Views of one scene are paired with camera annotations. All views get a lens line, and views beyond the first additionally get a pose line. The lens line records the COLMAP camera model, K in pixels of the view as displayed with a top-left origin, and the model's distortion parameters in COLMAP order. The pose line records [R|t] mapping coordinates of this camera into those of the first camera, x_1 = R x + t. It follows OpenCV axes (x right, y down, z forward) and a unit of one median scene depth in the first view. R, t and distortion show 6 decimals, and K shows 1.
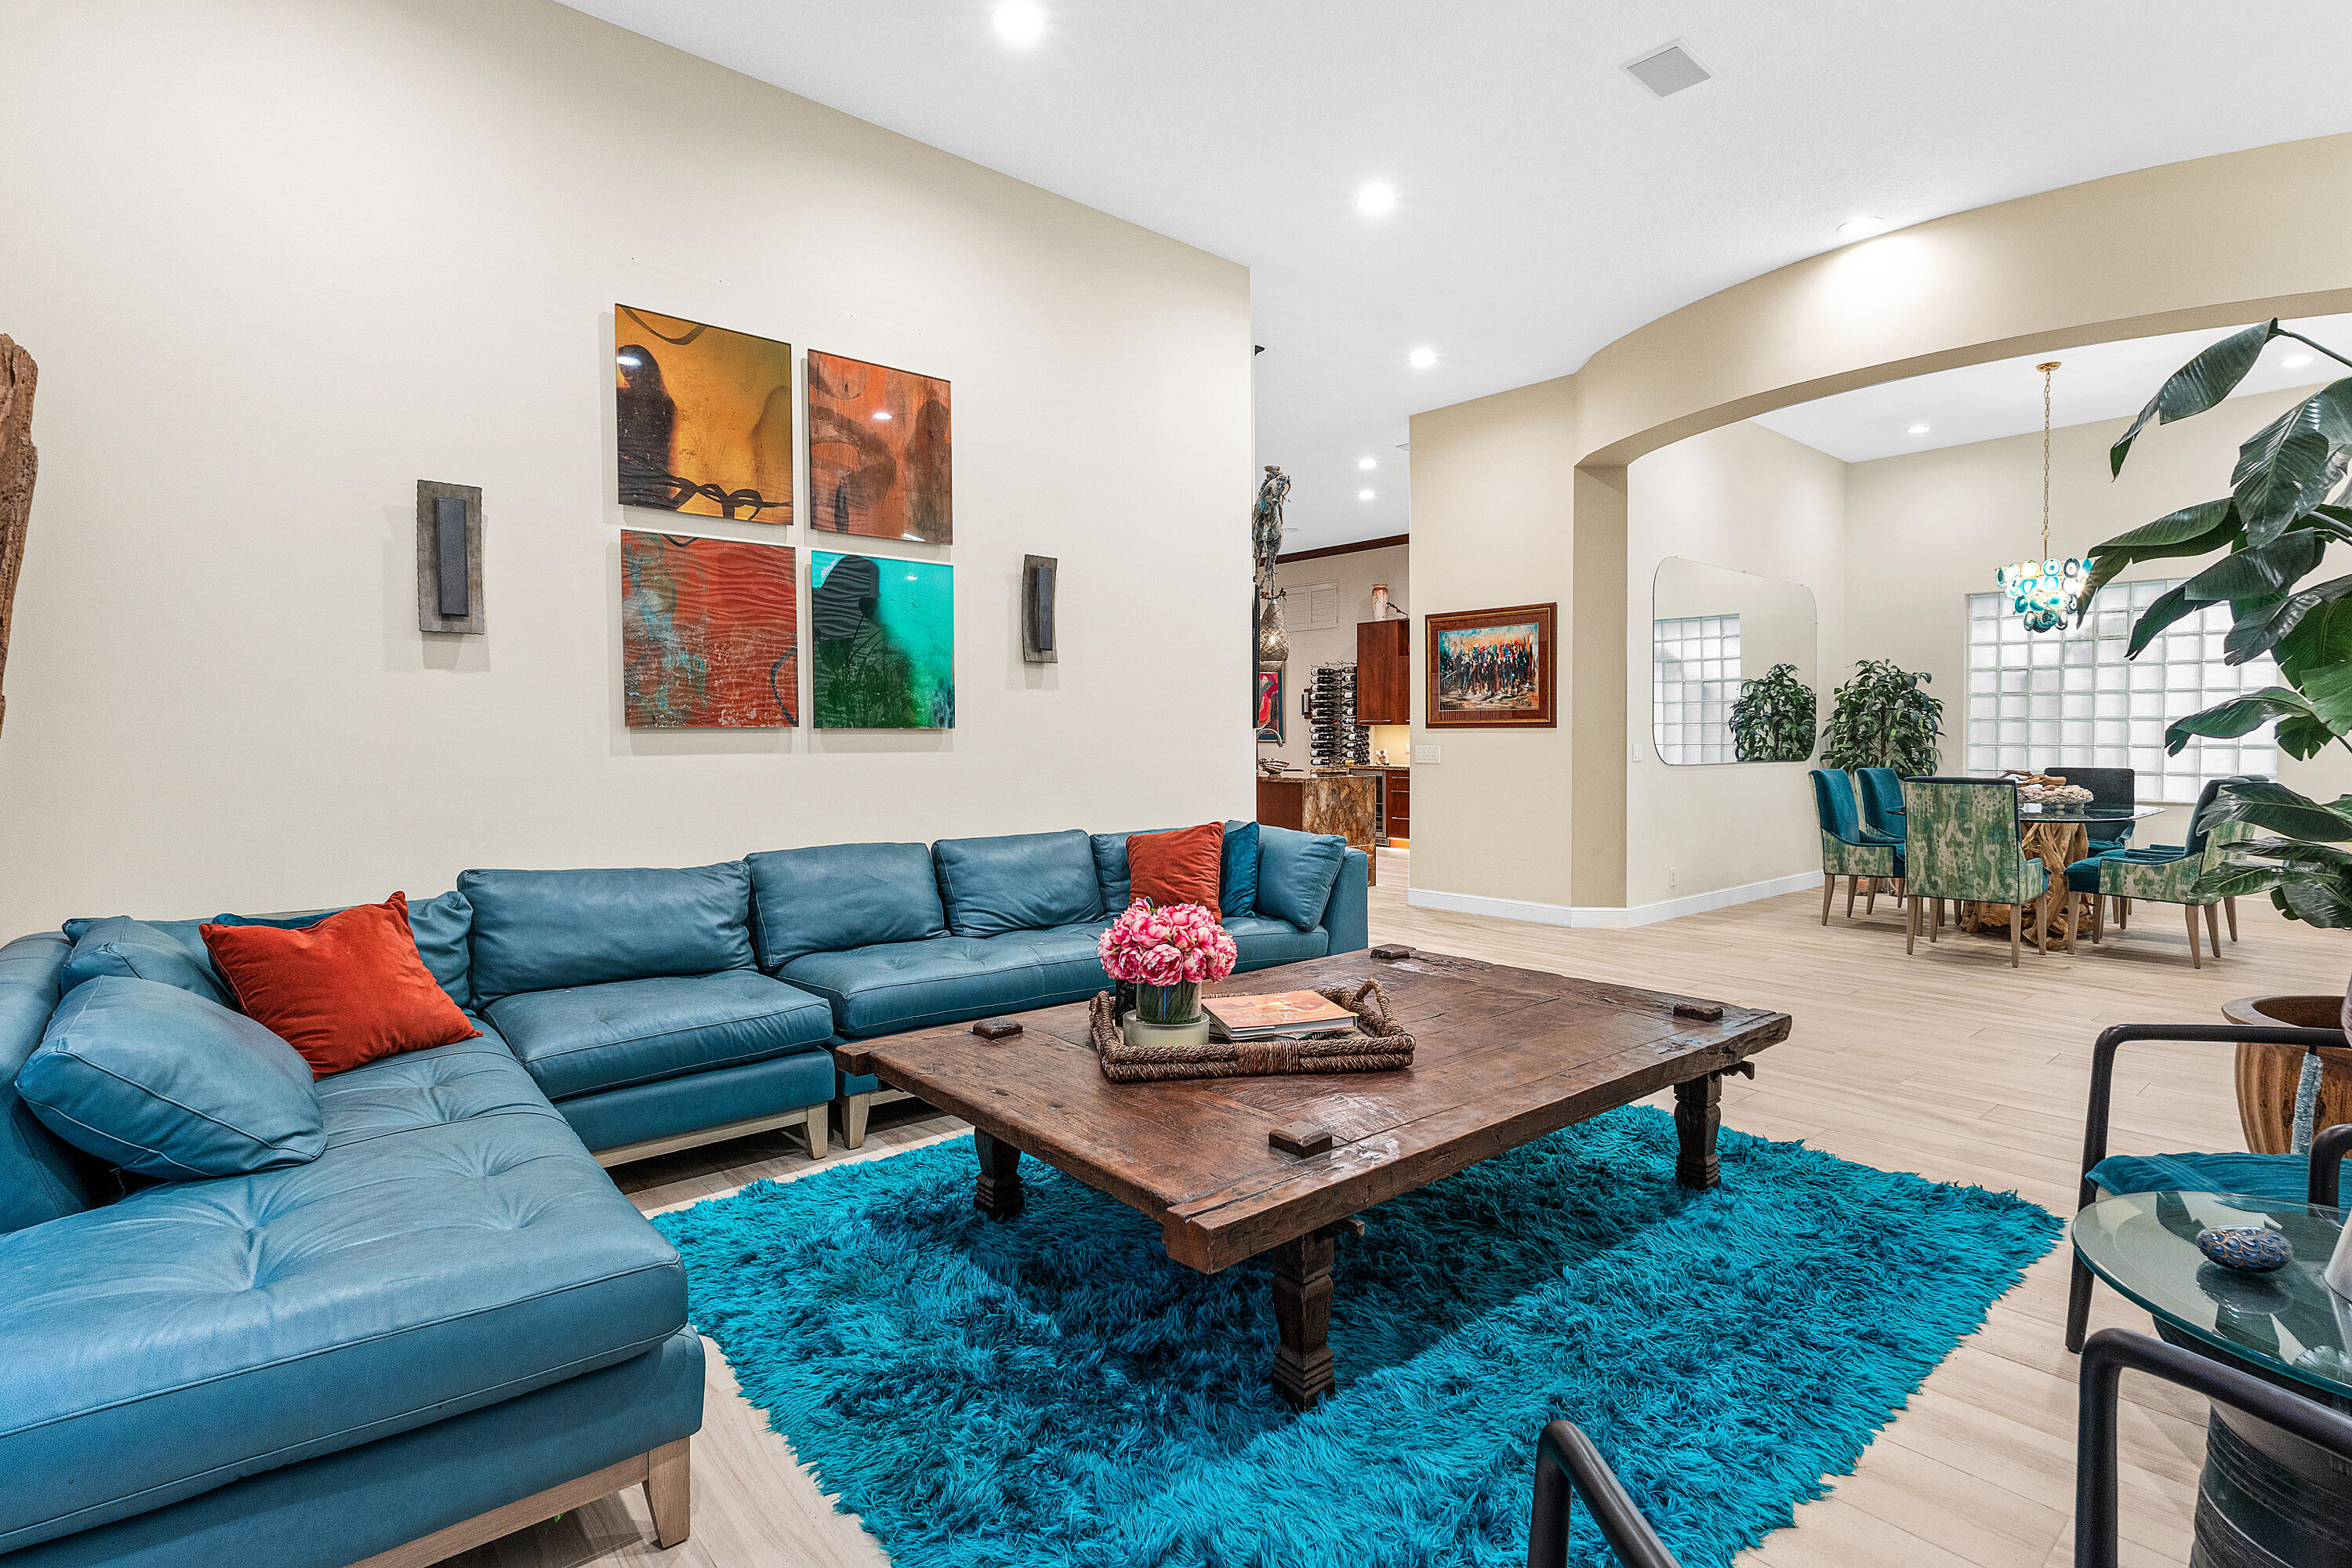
lens RADIAL K [[1153.9, 0, 1171.6], [0, 1153.9, 766.9], [0, 0, 1]] dist [0.001926, -0.000908]
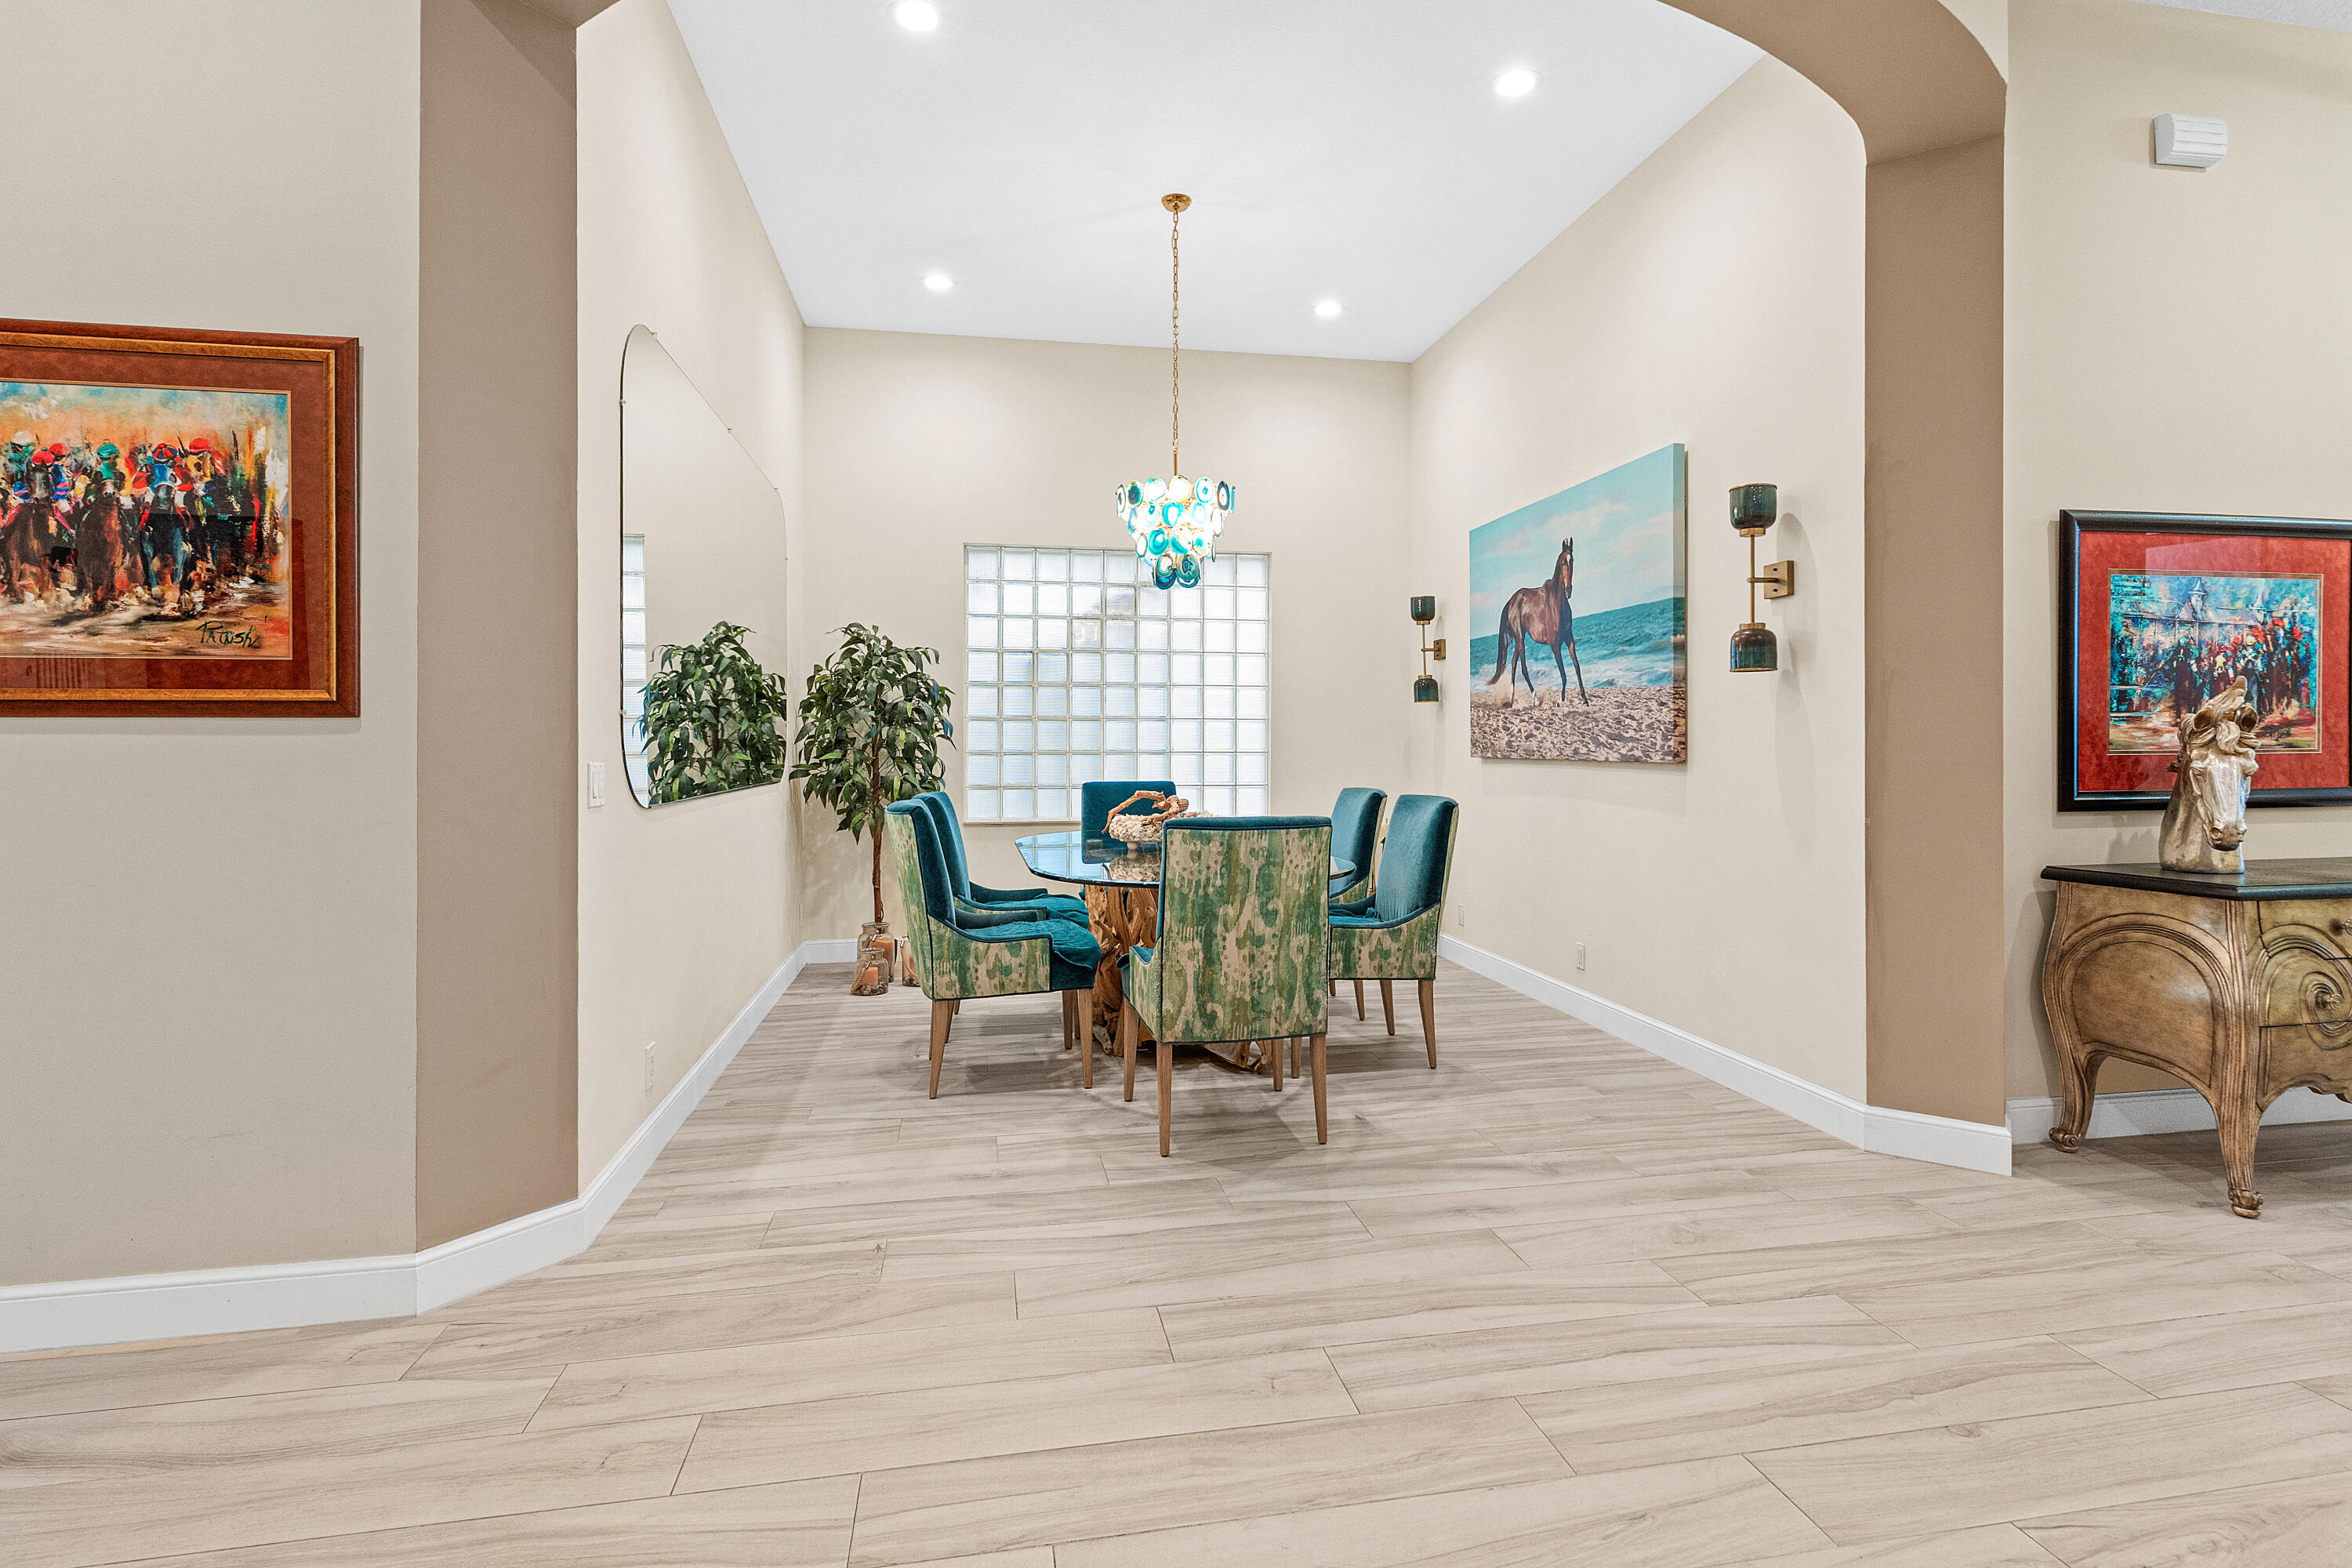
lens RADIAL K [[1153.9, 0, 1202.0], [0, 1153.9, 722.6], [0, 0, 1]] dist [0.001926, -0.000908]
pose [[0.496313, 0.011372, 0.868069, 0.159150], [0.026698, 0.999241, -0.028355, -0.016063], [-0.867733, 0.037249, 0.495633, 0.599442]]
